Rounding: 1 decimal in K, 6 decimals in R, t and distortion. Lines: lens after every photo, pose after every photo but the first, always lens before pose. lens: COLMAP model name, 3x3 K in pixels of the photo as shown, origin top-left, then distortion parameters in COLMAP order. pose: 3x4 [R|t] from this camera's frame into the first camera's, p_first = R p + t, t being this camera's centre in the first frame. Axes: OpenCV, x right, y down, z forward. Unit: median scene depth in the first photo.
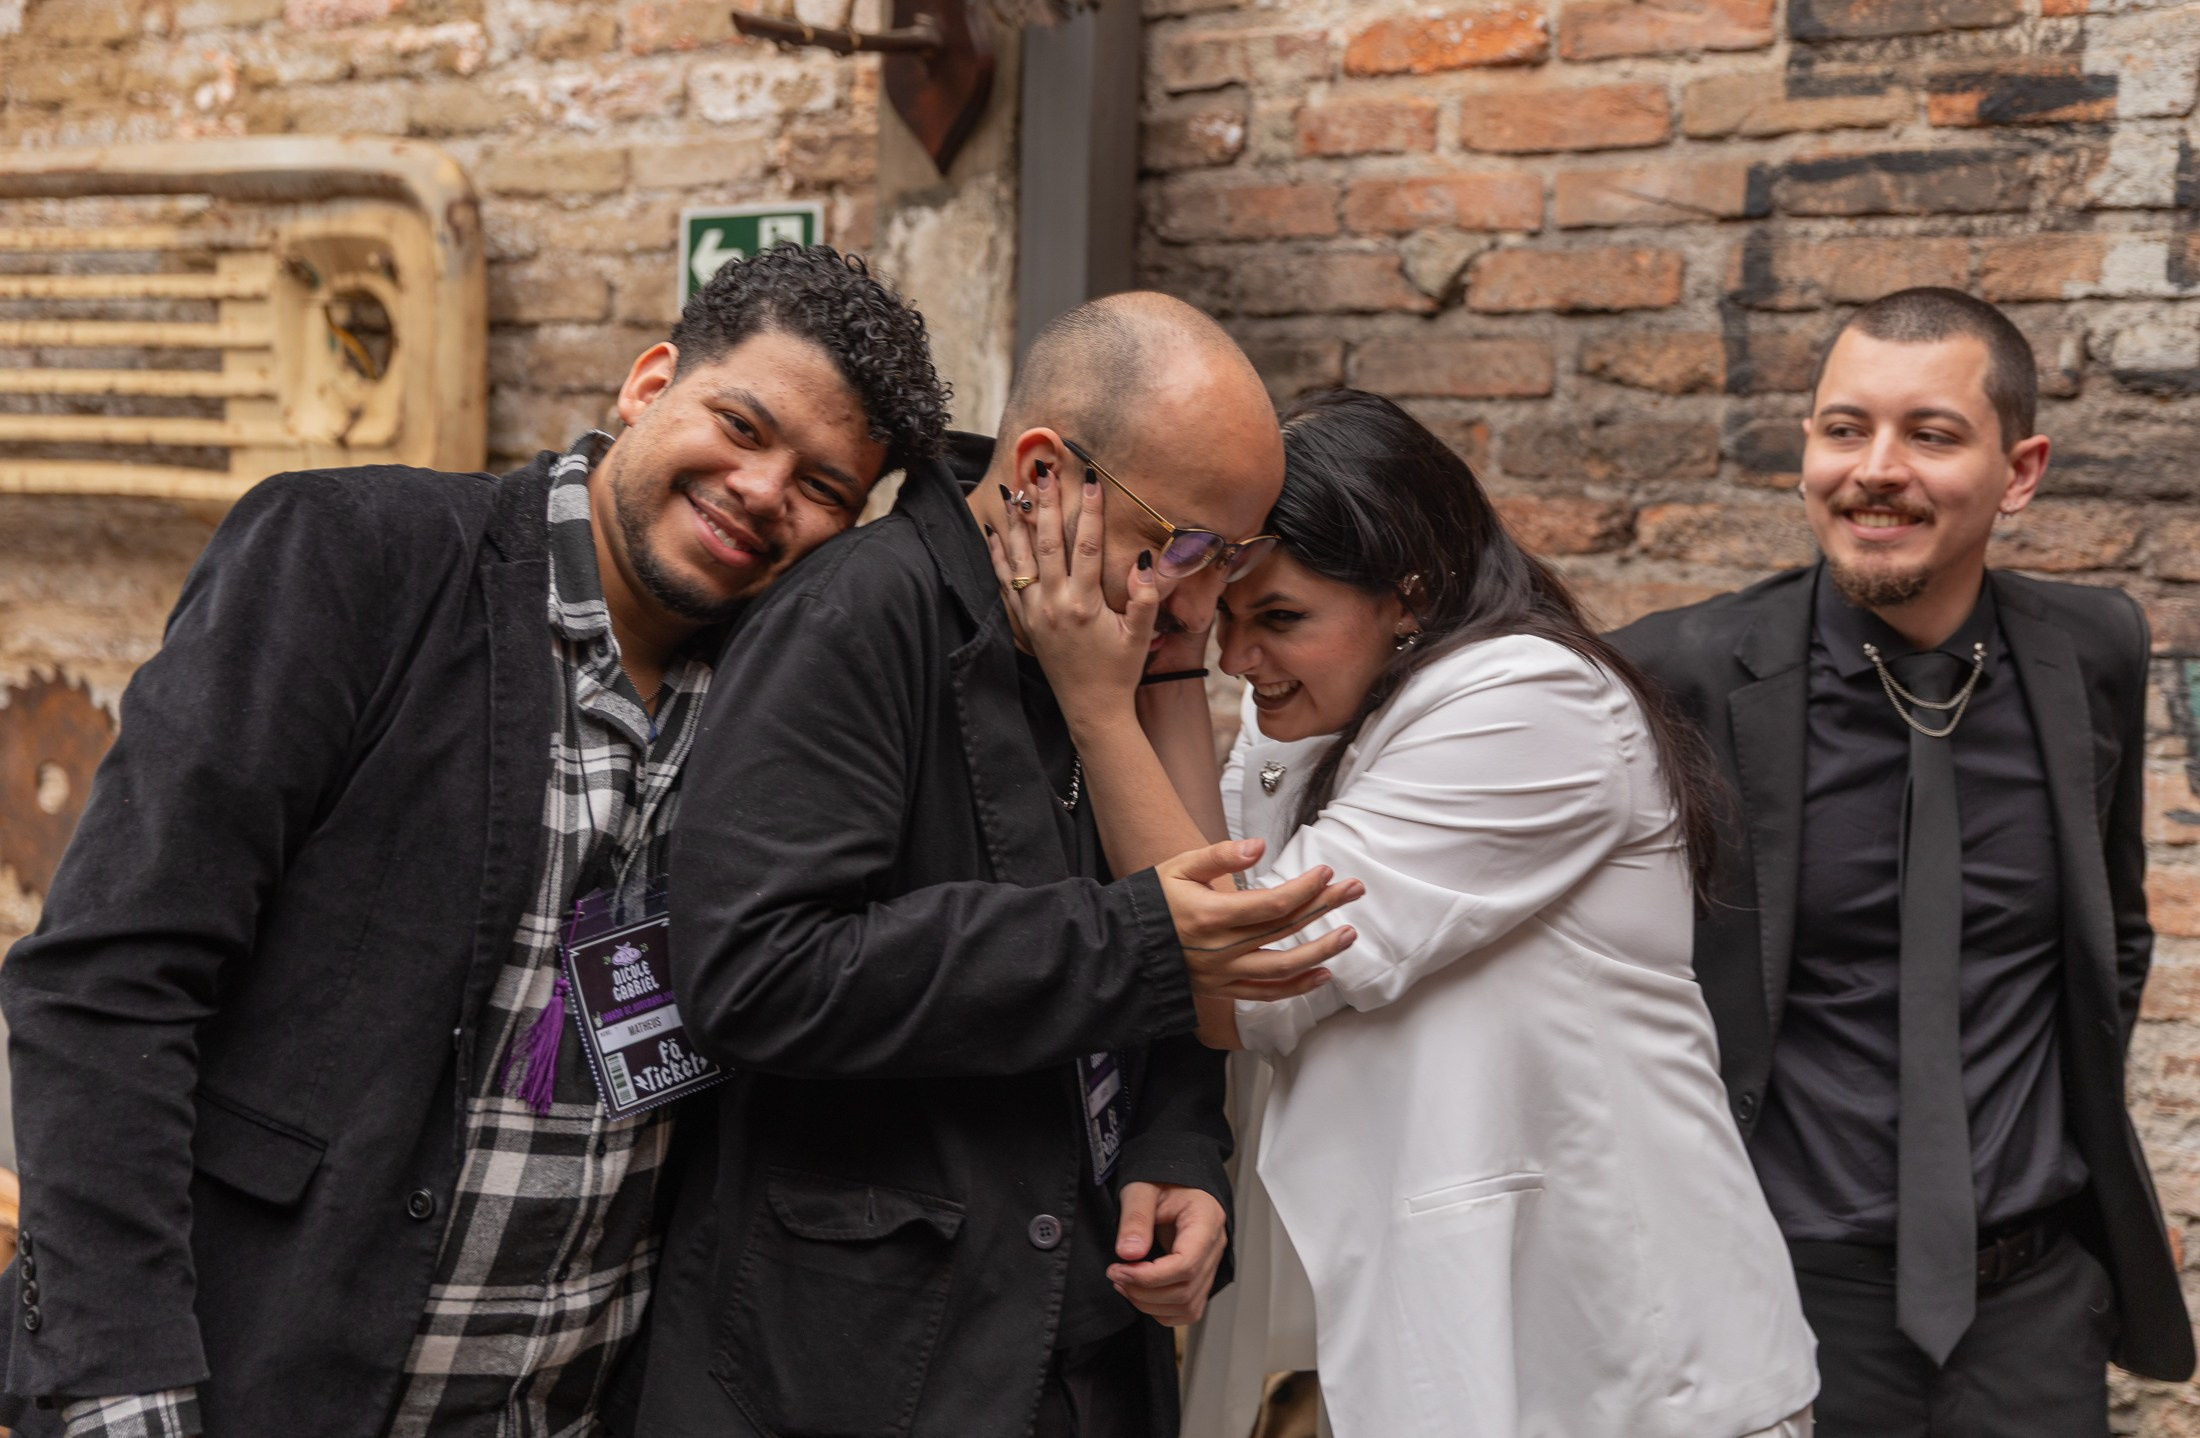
lens RADIAL K [[3121.7, 0, 1109.4], [0, 3121.7, 704.7], [0, 0, 1]] dist [-0.002565, 0.000000]
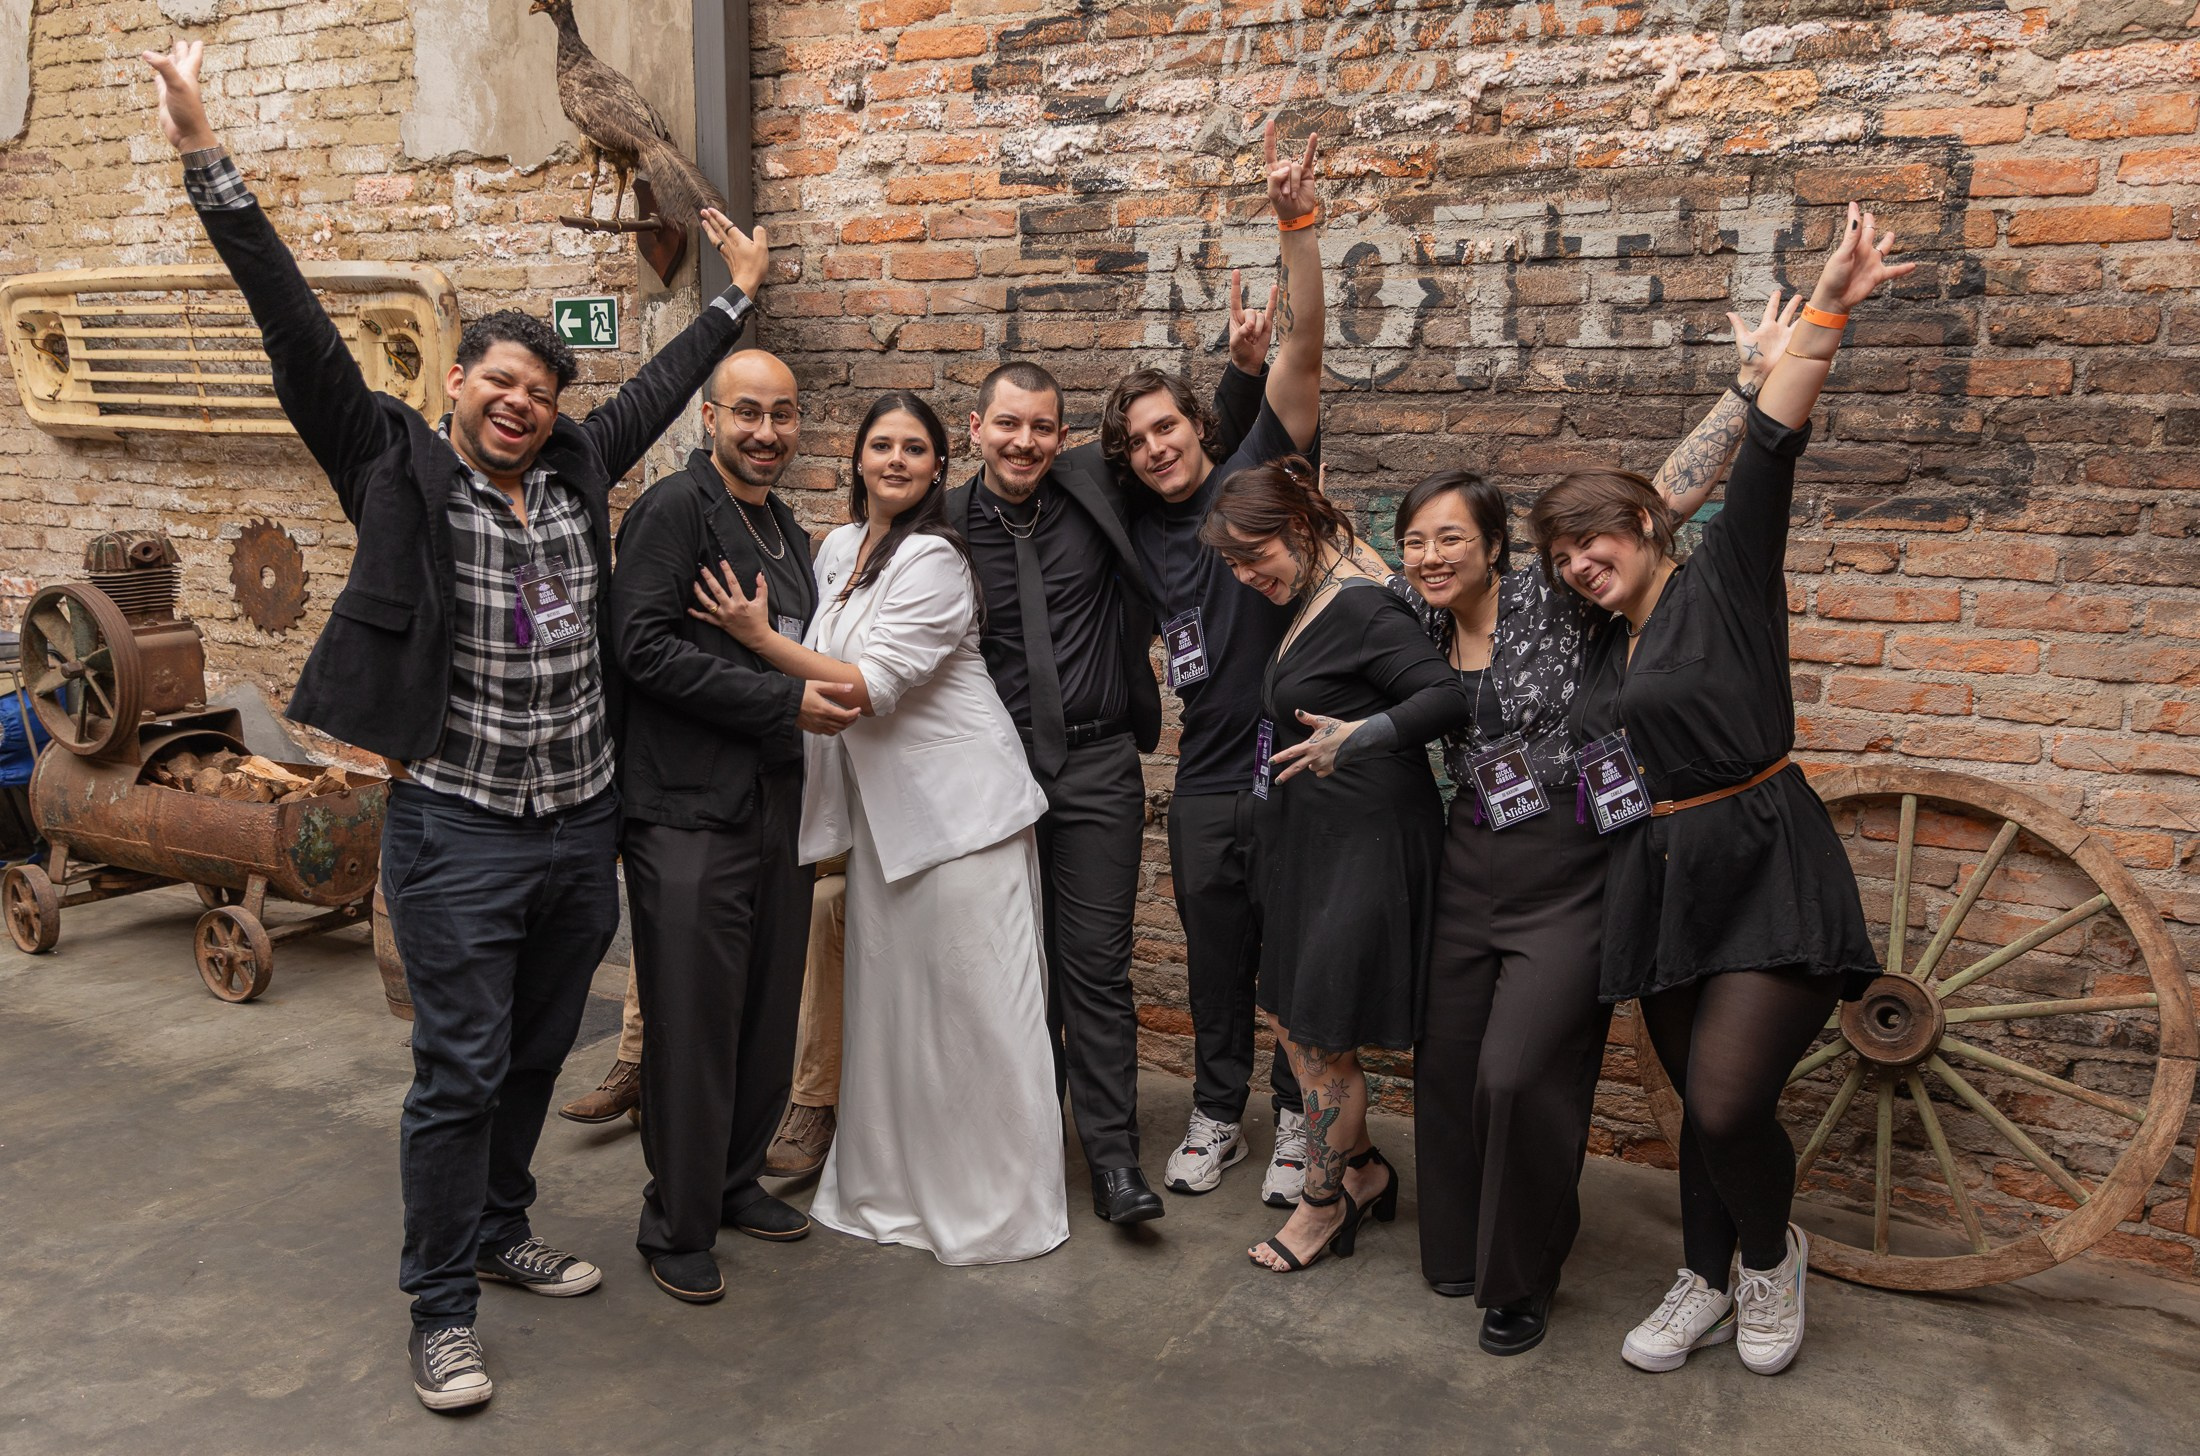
lens RADIAL K [[1719.2, 0, 1107.5], [0, 1719.2, 753.5], [0, 0, 1]] dist [-0.001591, 0.002616]
pose [[0.991952, -0.037565, 0.120912, 0.108858], [0.021025, 0.990586, 0.135267, -0.000365], [-0.124855, -0.131637, 0.983404, -0.315004]]
